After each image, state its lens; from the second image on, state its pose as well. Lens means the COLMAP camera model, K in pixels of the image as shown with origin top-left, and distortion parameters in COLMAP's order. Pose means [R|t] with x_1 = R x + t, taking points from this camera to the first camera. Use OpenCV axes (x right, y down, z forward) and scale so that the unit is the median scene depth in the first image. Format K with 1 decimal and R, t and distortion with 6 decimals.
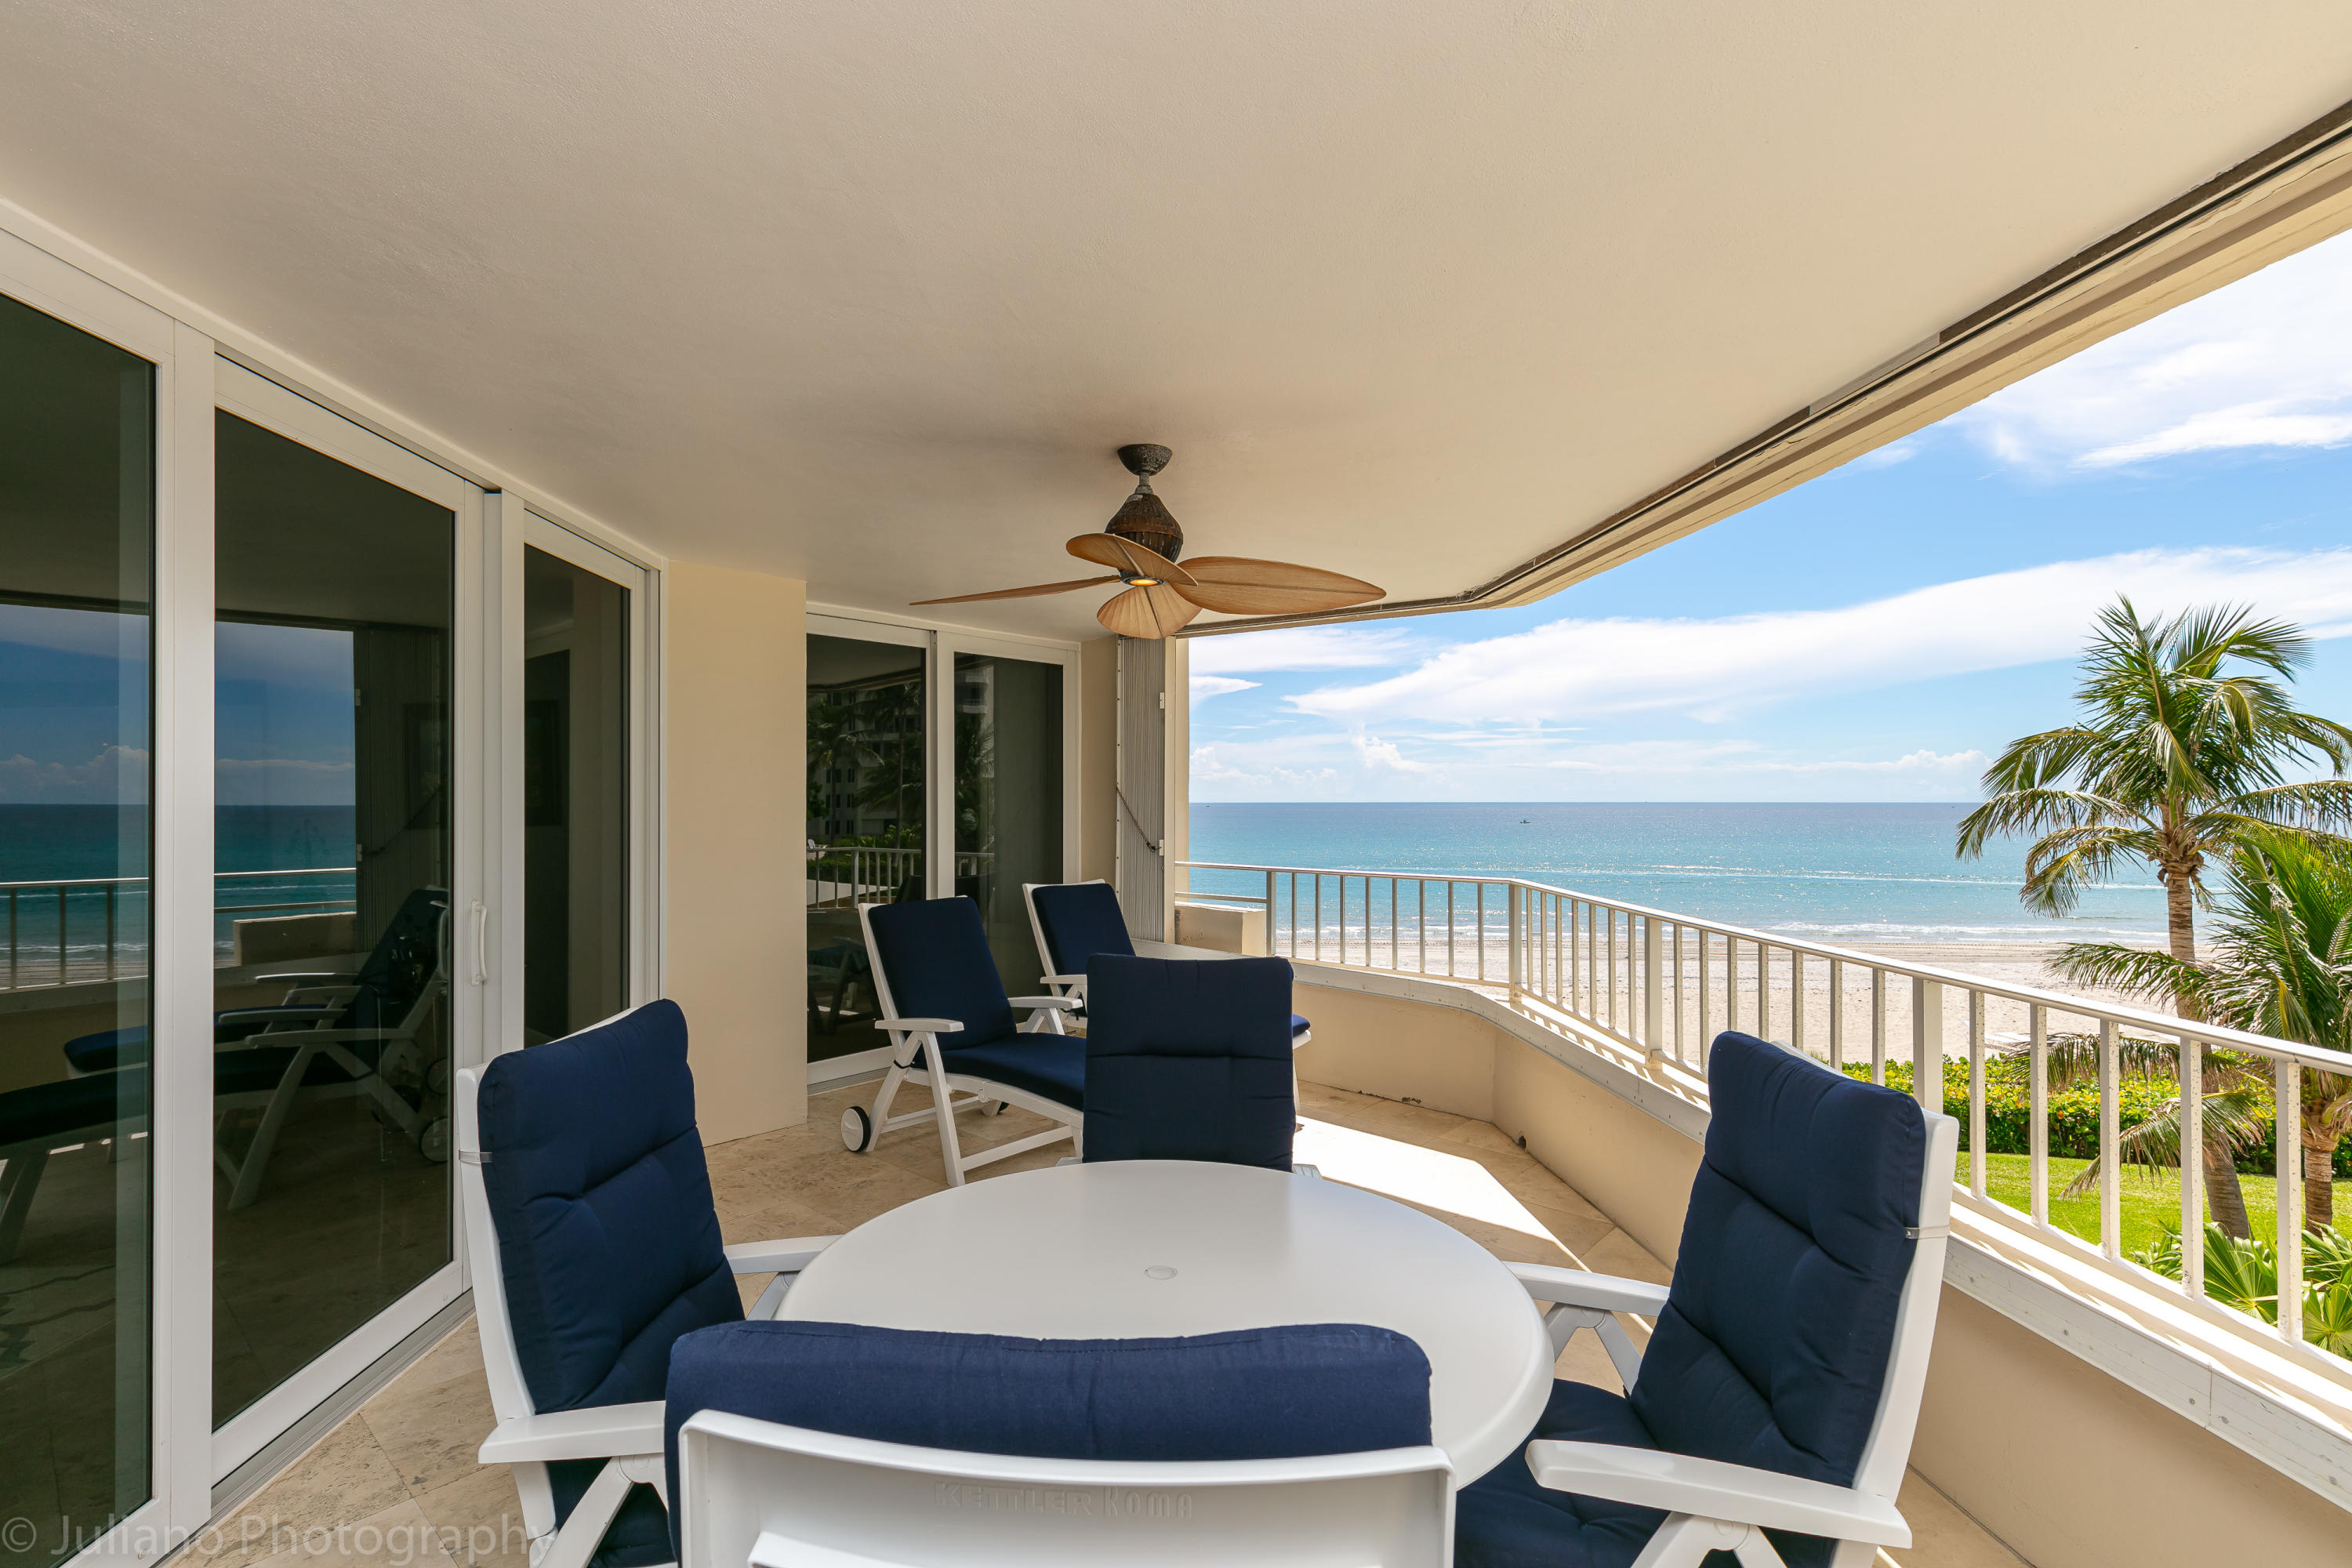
lens RADIAL K [[1053.6, 0, 1165.6], [0, 1053.6, 793.0], [0, 0, 1]] dist [0.001815, -0.001242]
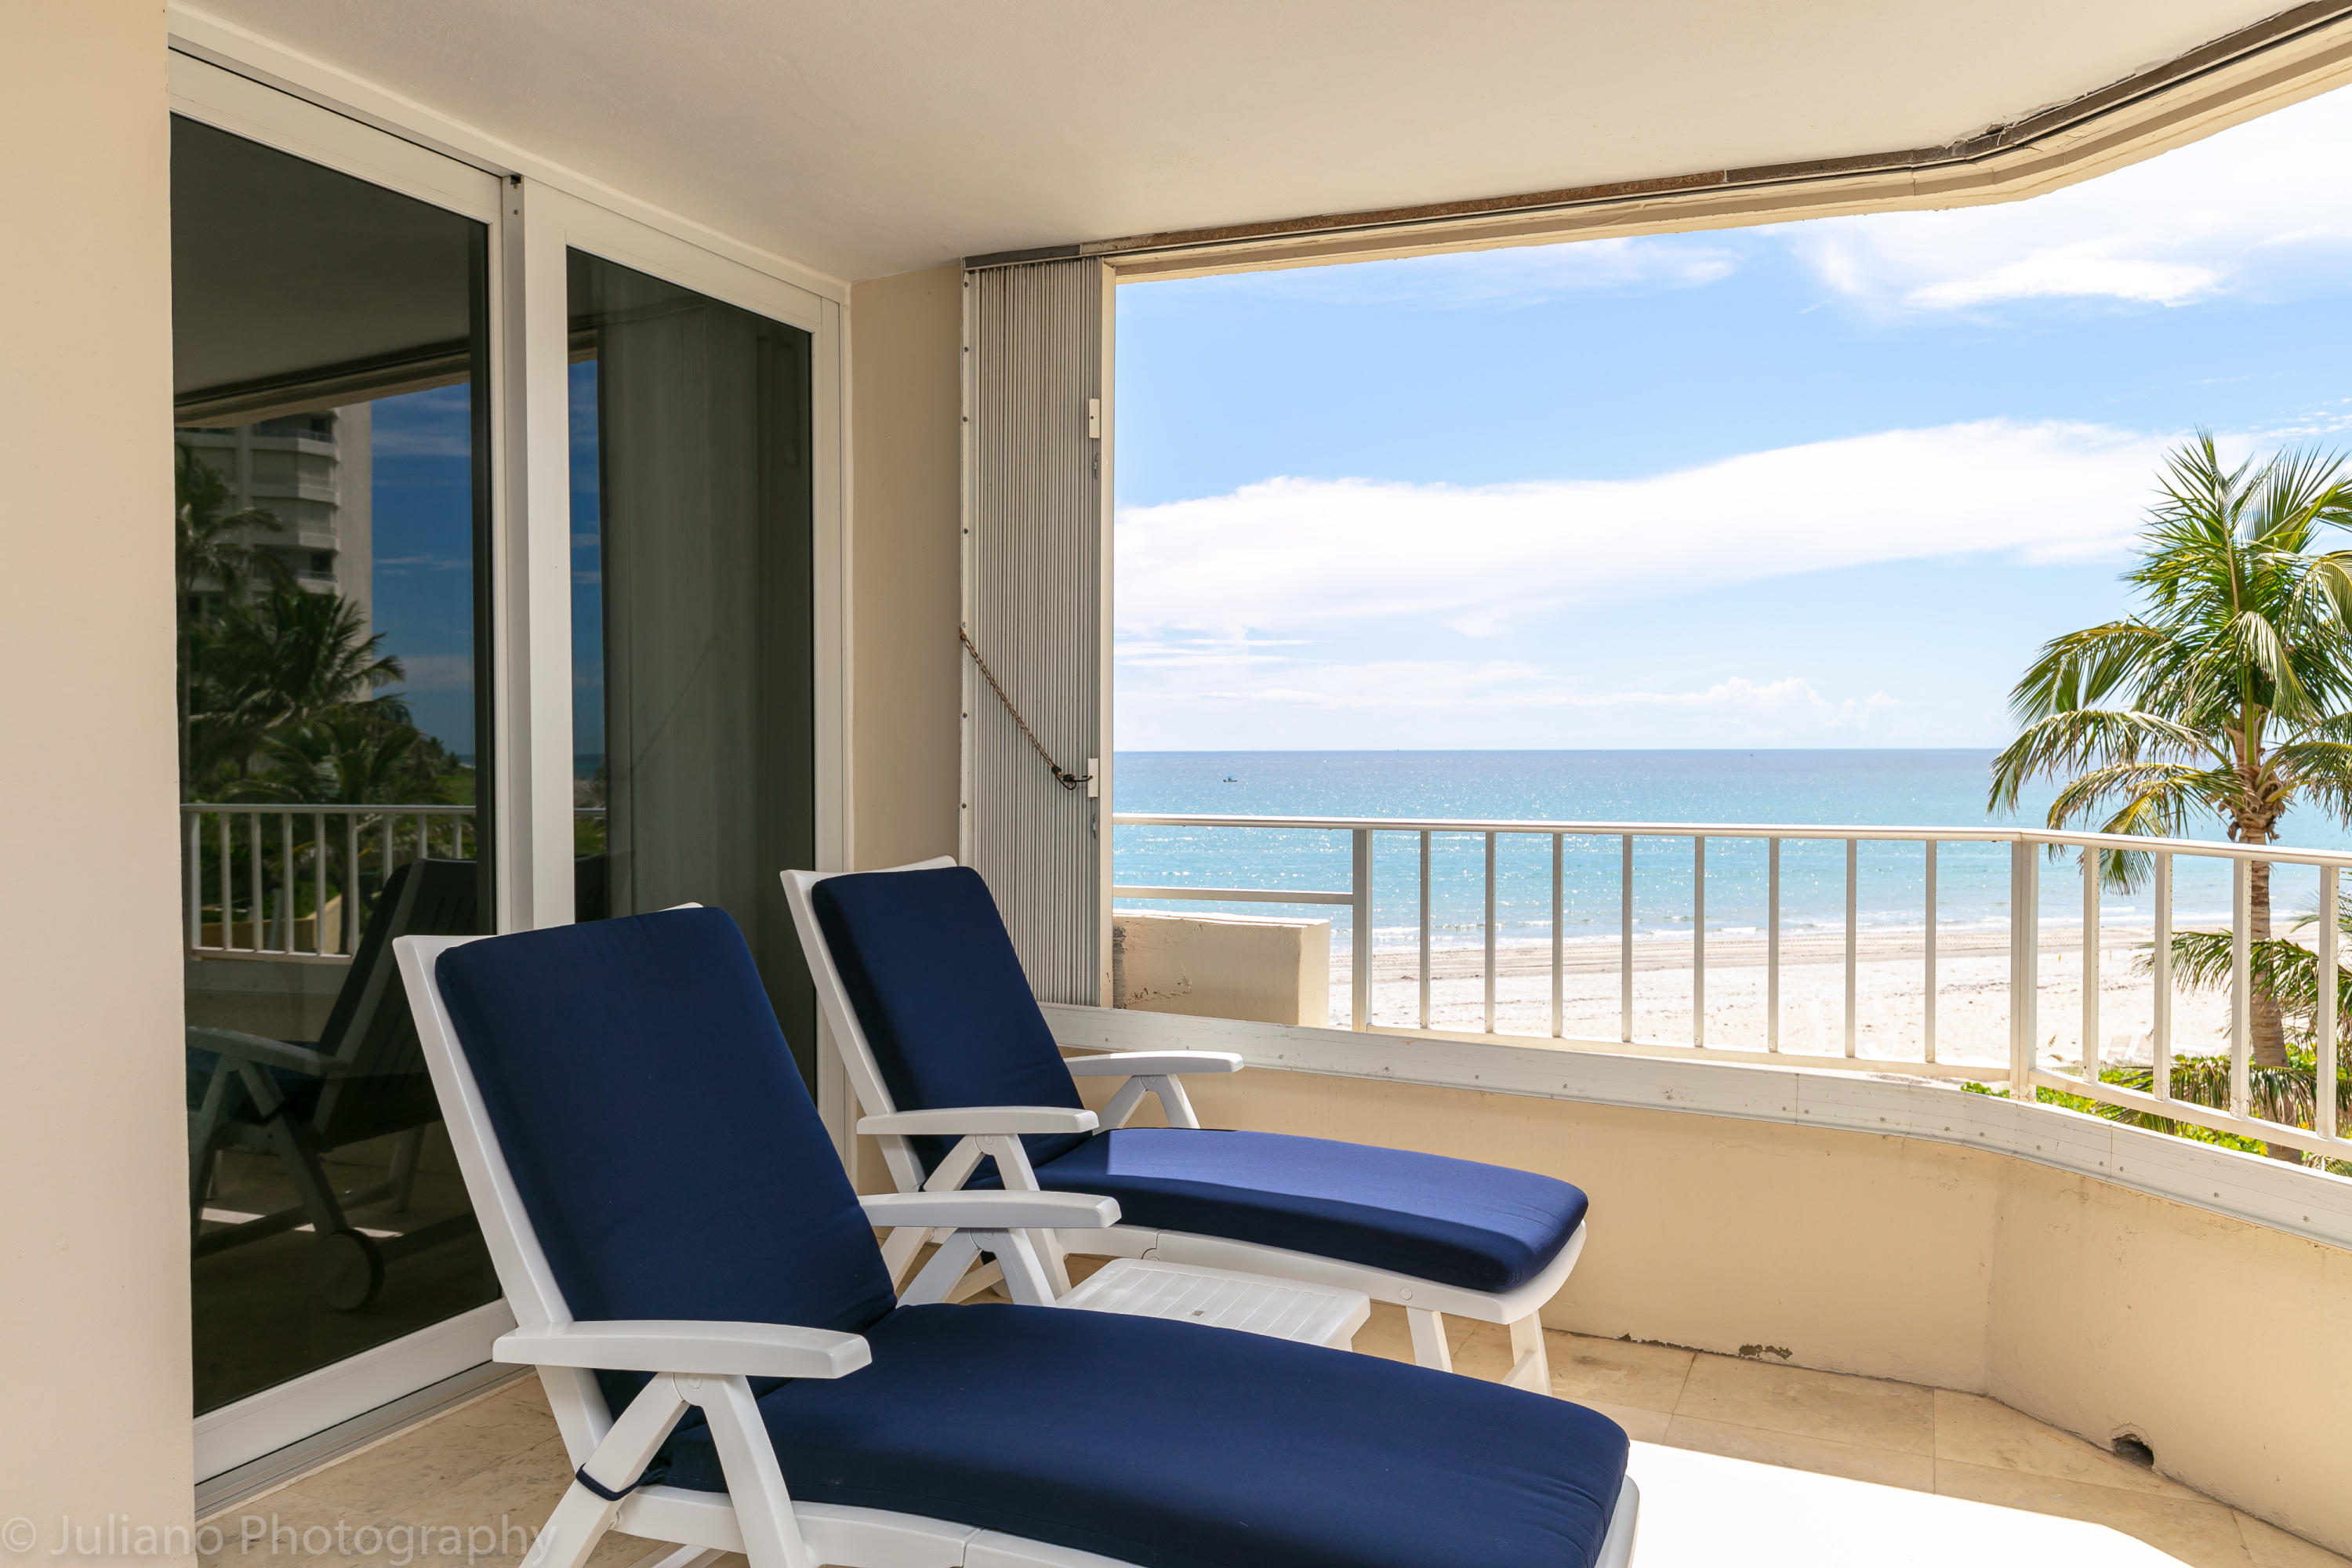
lens RADIAL K [[1668.3, 0, 1169.0], [0, 1668.3, 784.7], [0, 0, 1]] dist [-0.005729, -0.003592]
pose [[0.955857, -0.009456, 0.293679, -0.063848], [0.001183, 0.999598, 0.028335, 0.013815], [-0.293829, -0.026737, 0.955484, 0.141166]]
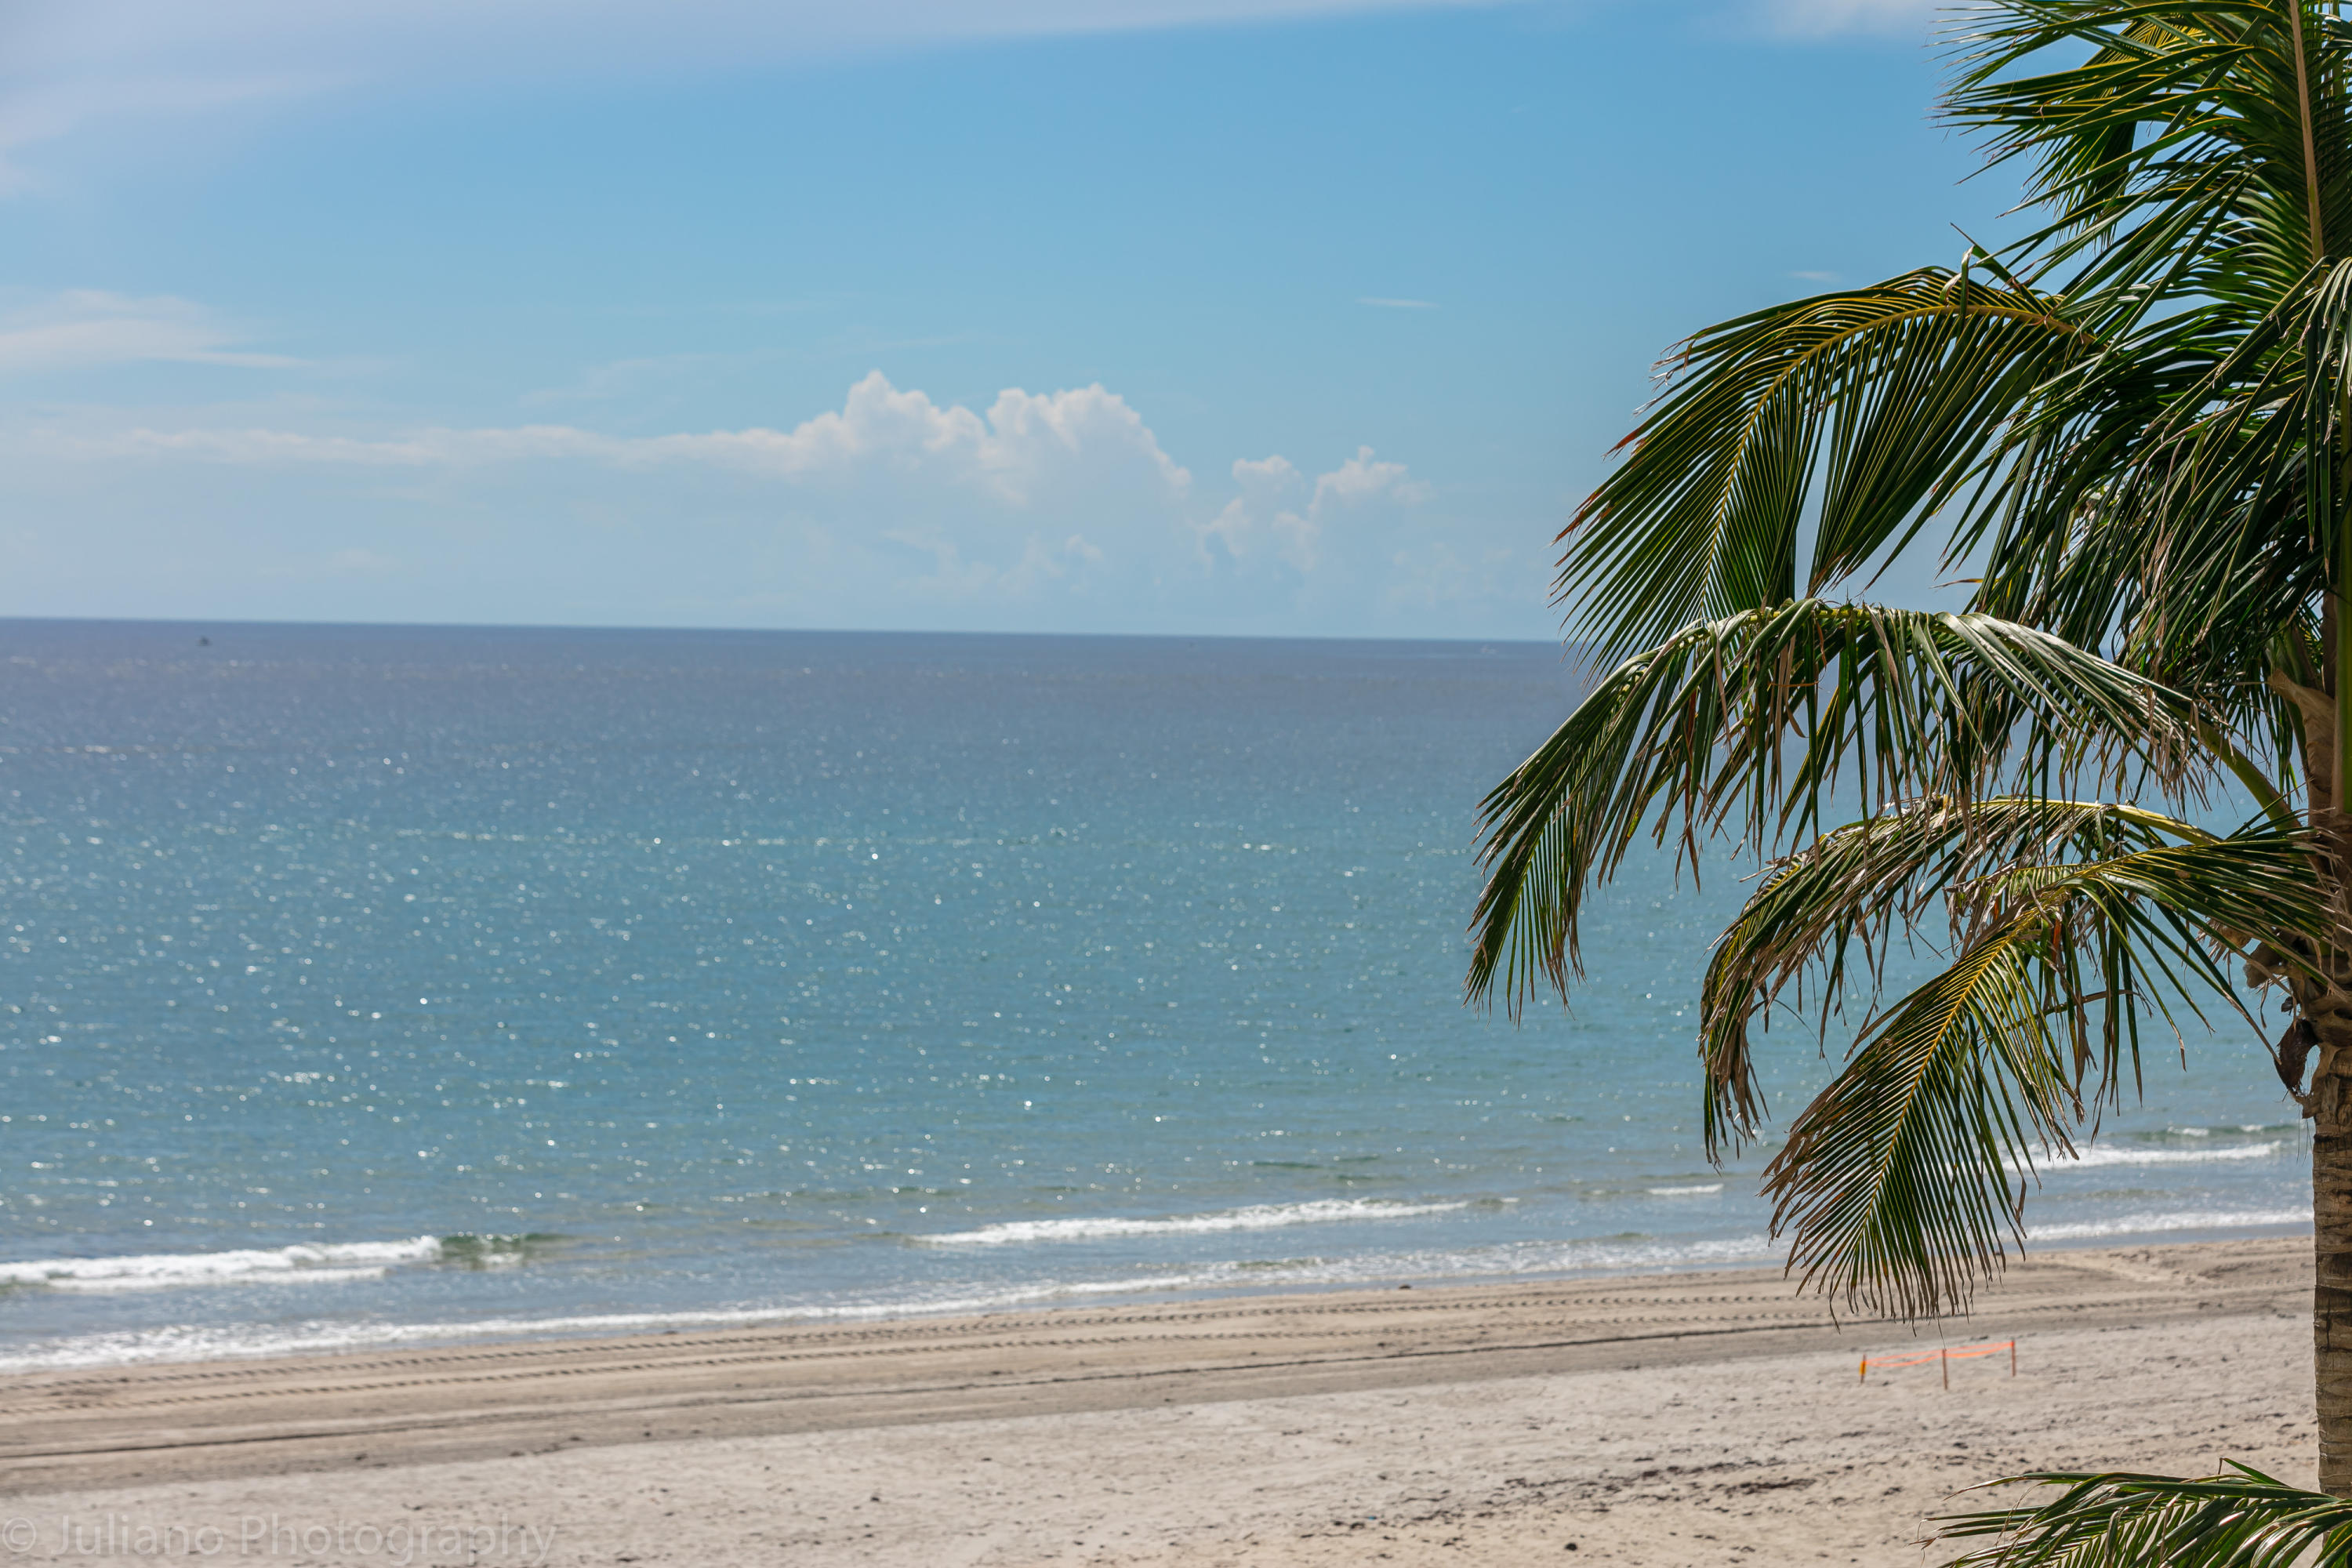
lens RADIAL K [[6082.2, 0, 1162.4], [0, 6082.2, 783.8], [0, 0, 1]] dist [-0.082283, 0.000000]
pose [[0.785488, -0.003989, 0.618865, 0.094238], [-0.019942, 0.999297, 0.031752, -0.003405], [-0.618556, -0.037283, 0.784856, 0.254261]]
